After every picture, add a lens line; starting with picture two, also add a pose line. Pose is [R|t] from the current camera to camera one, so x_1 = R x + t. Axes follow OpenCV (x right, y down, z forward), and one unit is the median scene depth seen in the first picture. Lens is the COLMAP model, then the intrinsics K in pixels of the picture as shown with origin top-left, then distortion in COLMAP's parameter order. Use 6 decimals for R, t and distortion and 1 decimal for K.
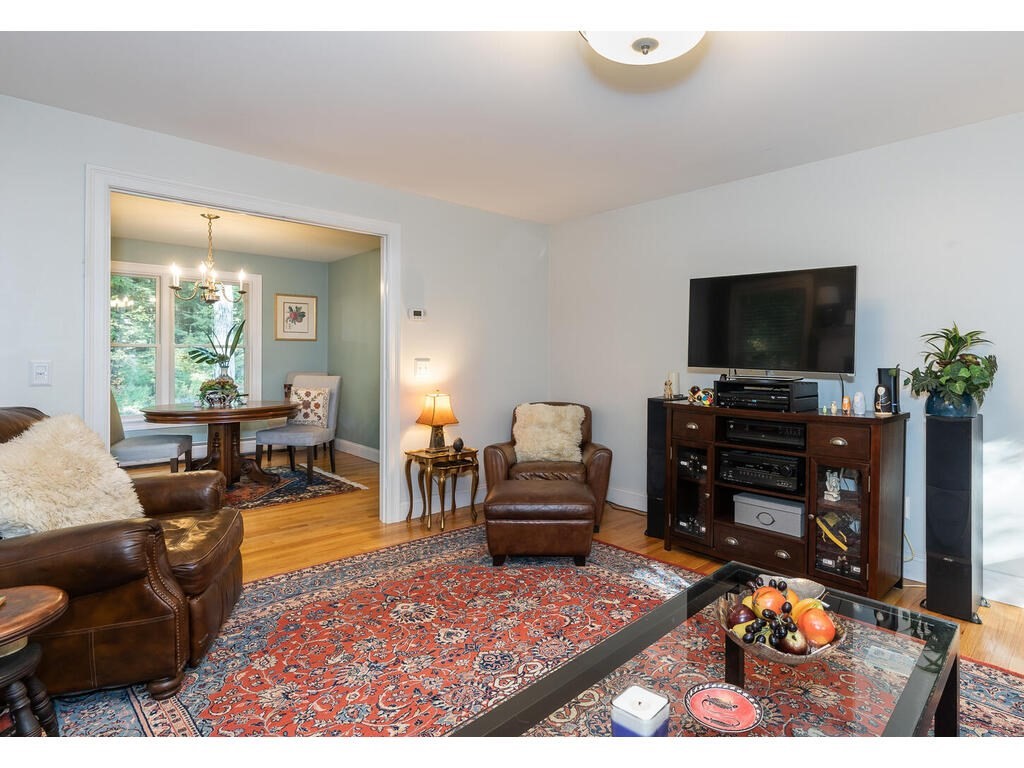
lens RADIAL K [[546.3, 0, 552.1], [0, 546.3, 346.9], [0, 0, 1]] dist [-0.000419, 0.000247]
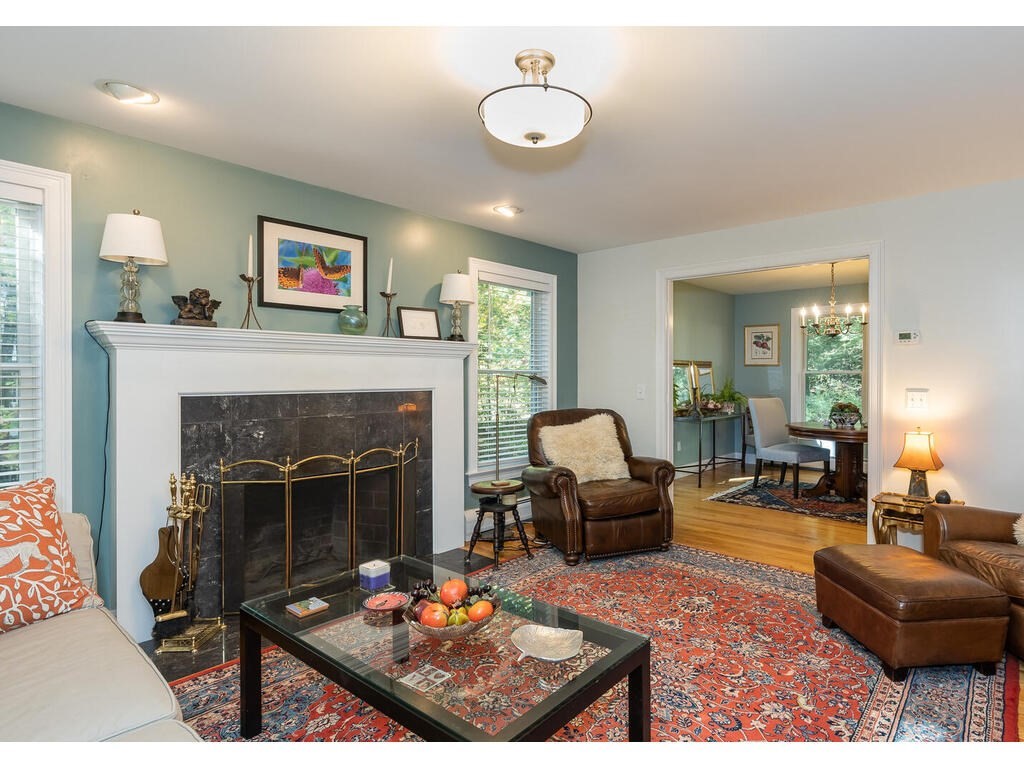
lens RADIAL K [[558.1, 0, 574.4], [0, 558.1, 372.2], [0, 0, 1]] dist [-0.000254, 0.000403]
pose [[0.100193, -0.008100, -0.994935, 0.524590], [0.015728, 0.999855, -0.006556, -0.006429], [0.994844, -0.014992, 0.100306, 0.356367]]
